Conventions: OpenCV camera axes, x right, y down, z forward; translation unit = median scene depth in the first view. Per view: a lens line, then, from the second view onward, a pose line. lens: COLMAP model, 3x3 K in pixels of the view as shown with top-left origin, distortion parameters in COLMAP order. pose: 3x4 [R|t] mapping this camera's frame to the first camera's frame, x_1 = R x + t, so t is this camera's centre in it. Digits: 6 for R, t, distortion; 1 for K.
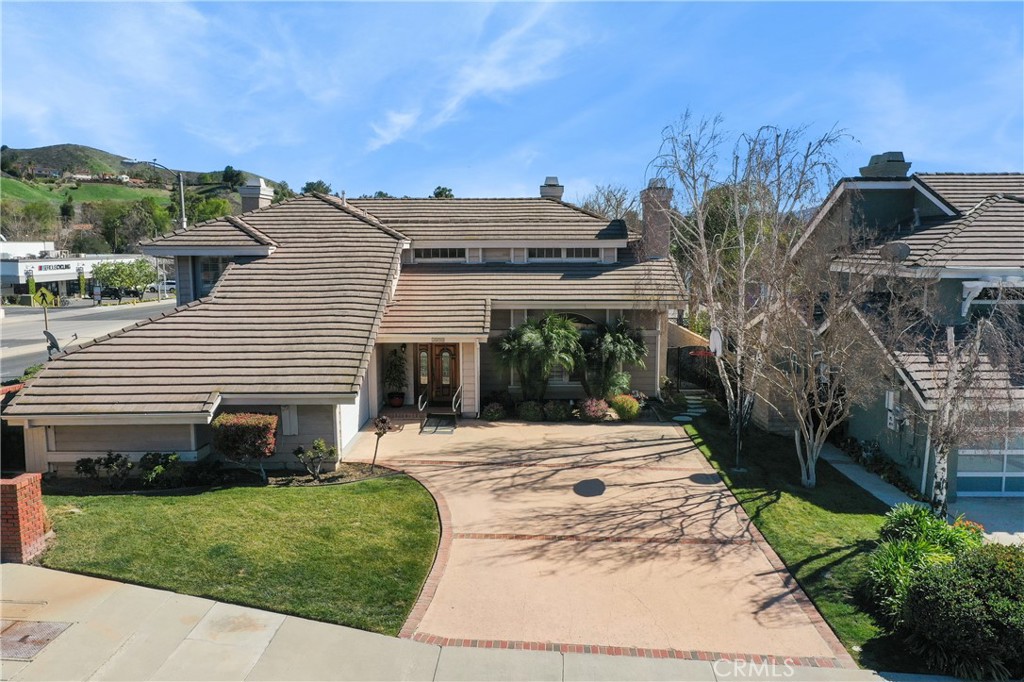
lens RADIAL K [[798.1, 0, 512.0], [0, 798.1, 341.0], [0, 0, 1]] dist [0.008095, 0.006001]
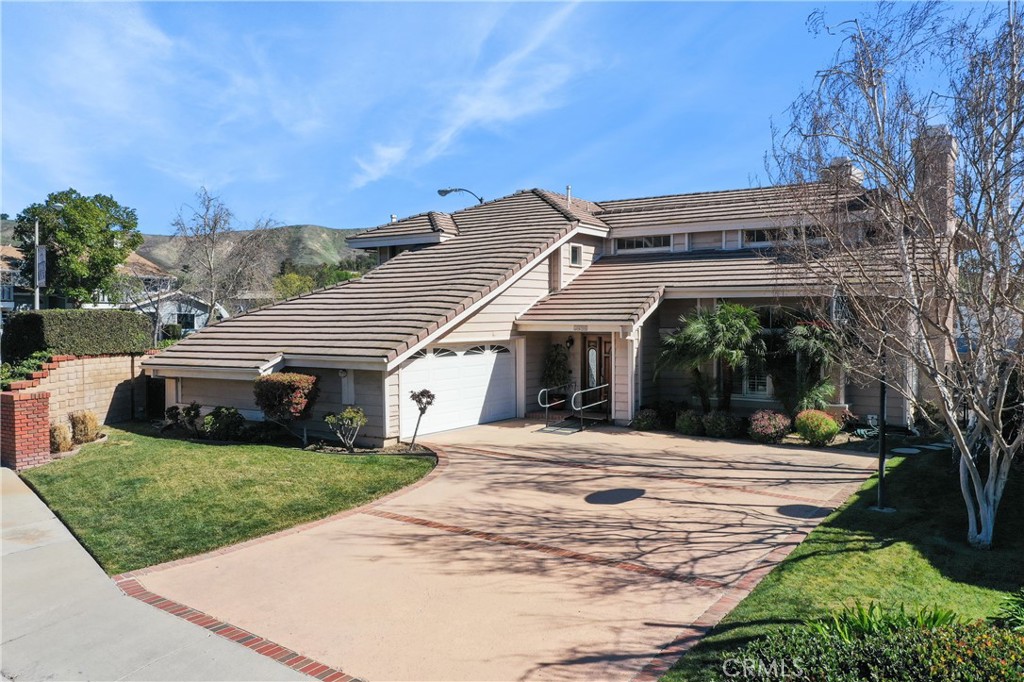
lens RADIAL K [[810.4, 0, 510.1], [0, 810.4, 335.5], [0, 0, 1]] dist [0.008081, 0.008260]
pose [[0.835684, 0.014792, -0.549011, 0.425956], [-0.066249, 0.995053, -0.074031, 0.100605], [0.545200, 0.098238, 0.832530, 0.322611]]
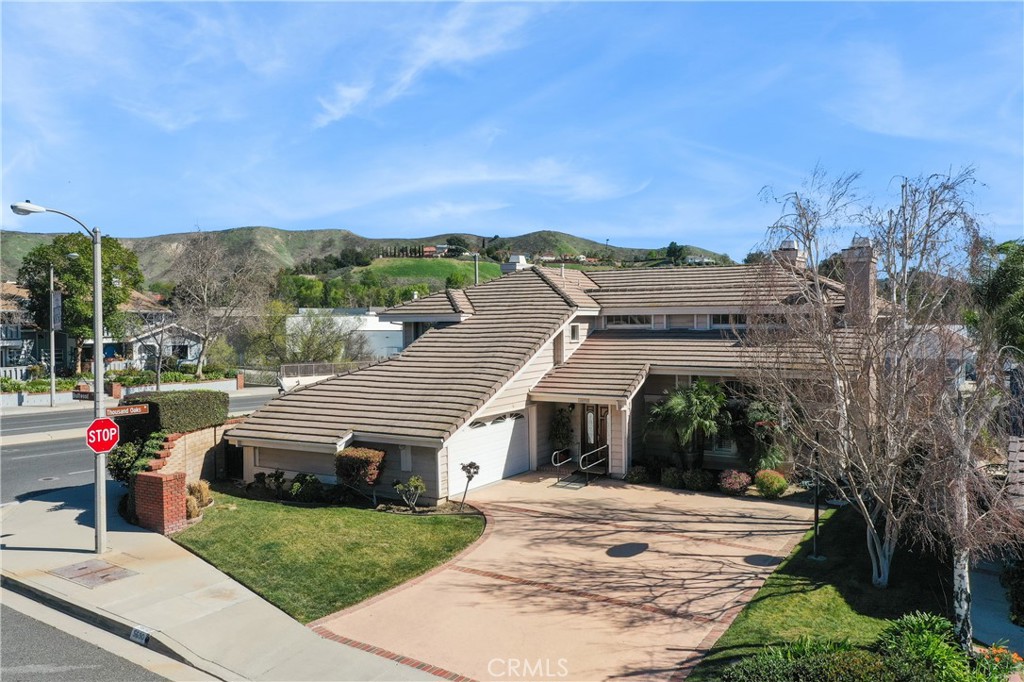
lens RADIAL K [[809.9, 0, 512.0], [0, 809.9, 341.0], [0, 0, 1]] dist [0.010494, 0.010833]
pose [[0.864042, 0.009548, -0.503330, 0.486752], [-0.054725, 0.995677, -0.075054, 0.007821], [0.500437, 0.092395, 0.860829, 0.030321]]
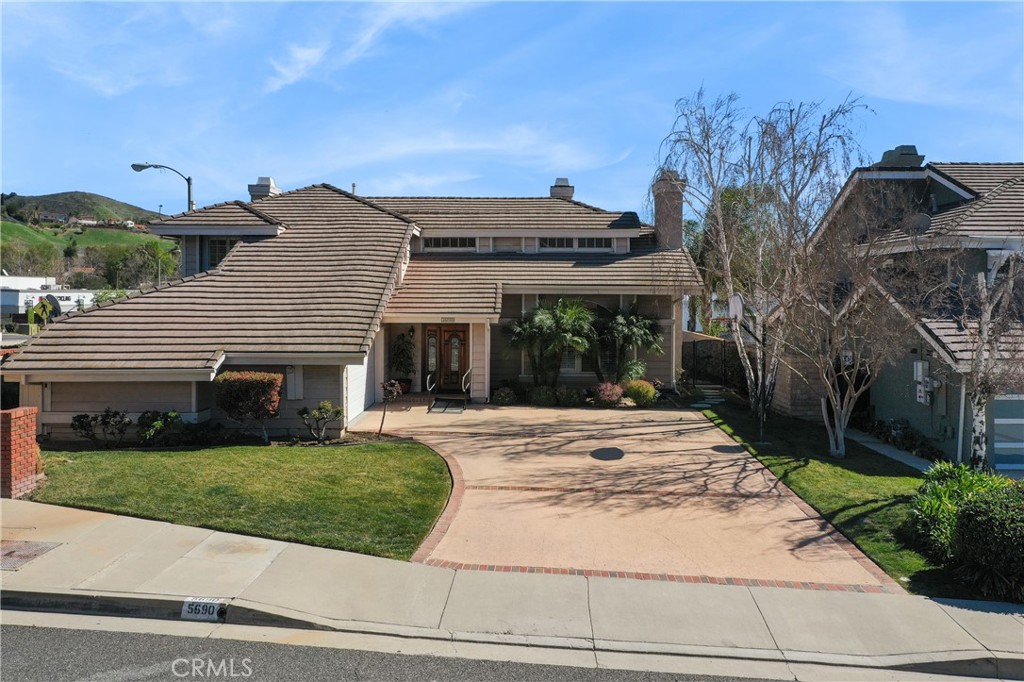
lens RADIAL K [[812.2, 0, 510.4], [0, 812.2, 296.8], [0, 0, 1]] dist [0.006907, 0.007562]
pose [[0.999953, 0.007286, -0.006366, -0.013569], [-0.007960, 0.993535, -0.113246, 0.109858], [0.005500, 0.113291, 0.993547, 0.016394]]
